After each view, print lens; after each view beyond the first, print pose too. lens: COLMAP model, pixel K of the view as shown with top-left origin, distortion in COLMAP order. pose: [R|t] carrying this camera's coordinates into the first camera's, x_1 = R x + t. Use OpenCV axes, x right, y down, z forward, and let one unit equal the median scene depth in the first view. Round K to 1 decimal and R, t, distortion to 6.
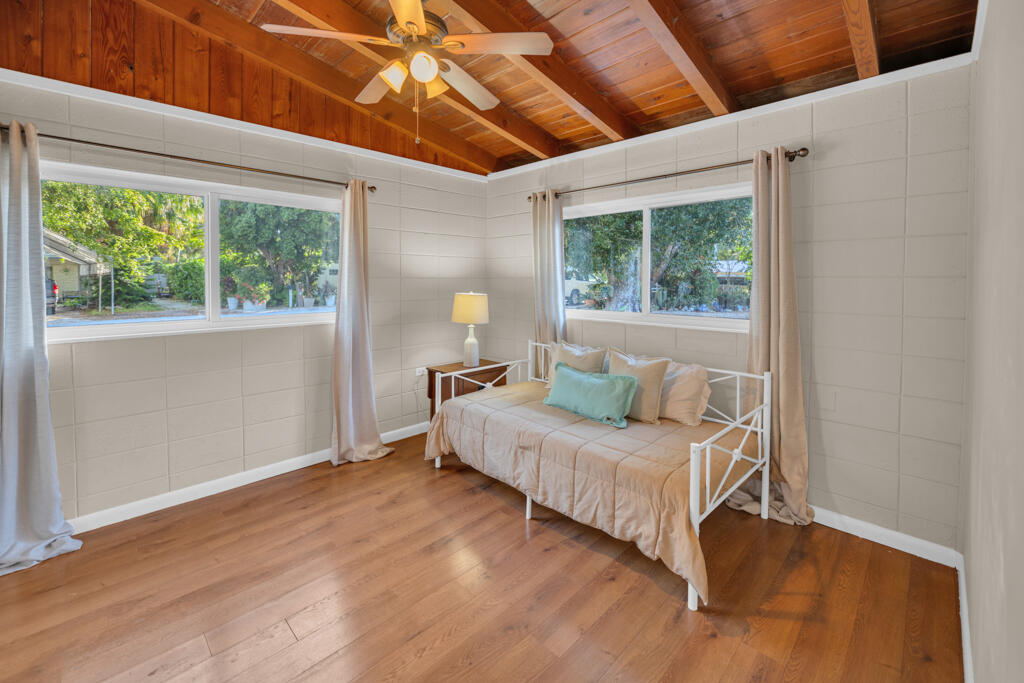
lens RADIAL K [[435.2, 0, 511.5], [0, 435.2, 296.7], [0, 0, 1]] dist [-0.001006, -0.000231]
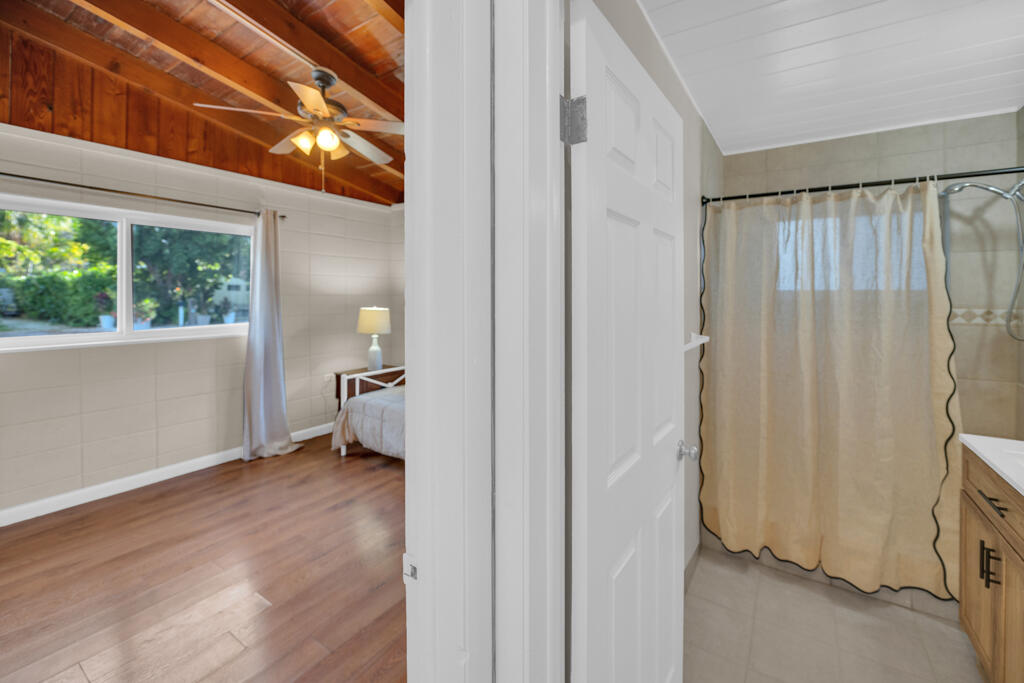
lens RADIAL K [[431.5, 0, 523.2], [0, 431.5, 304.6], [0, 0, 1]] dist [-0.000066, -0.000343]
pose [[0.978357, -0.003677, 0.206893, 0.070104], [0.007495, 0.999816, -0.017676, 0.007691], [-0.206790, 0.018844, 0.978204, -0.265008]]
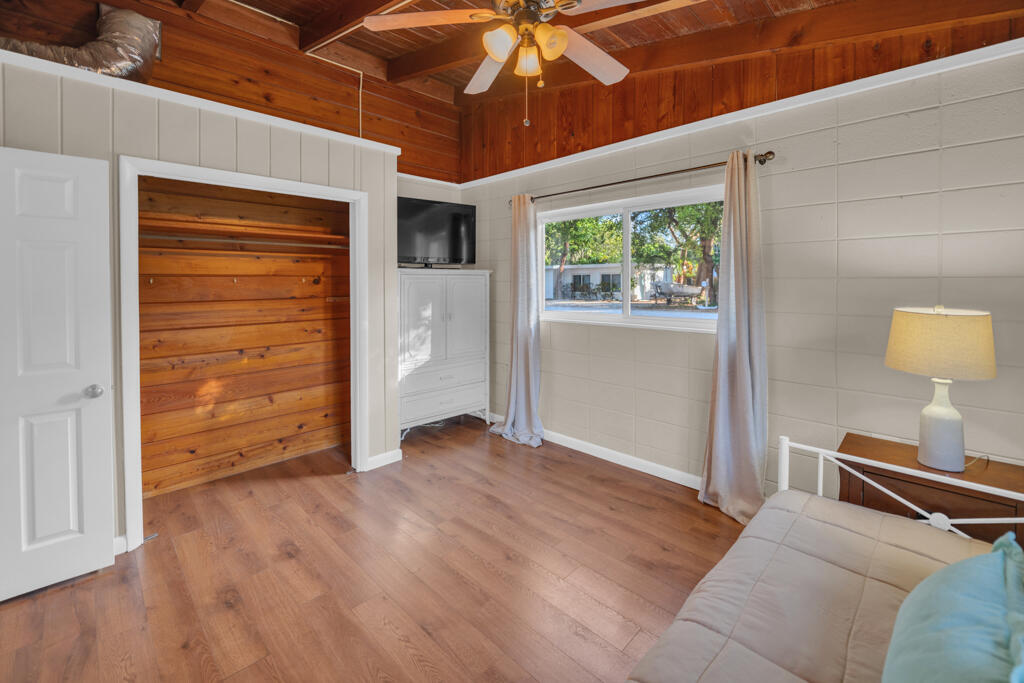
lens RADIAL K [[424.5, 0, 514.0], [0, 424.5, 287.0], [0, 0, 1]] dist [-0.000432, -0.000050]
pose [[0.010171, 0.015009, -0.999836, 0.425275], [-0.029615, 0.999453, 0.014702, -0.030660], [0.999510, 0.029461, 0.010610, 0.641355]]
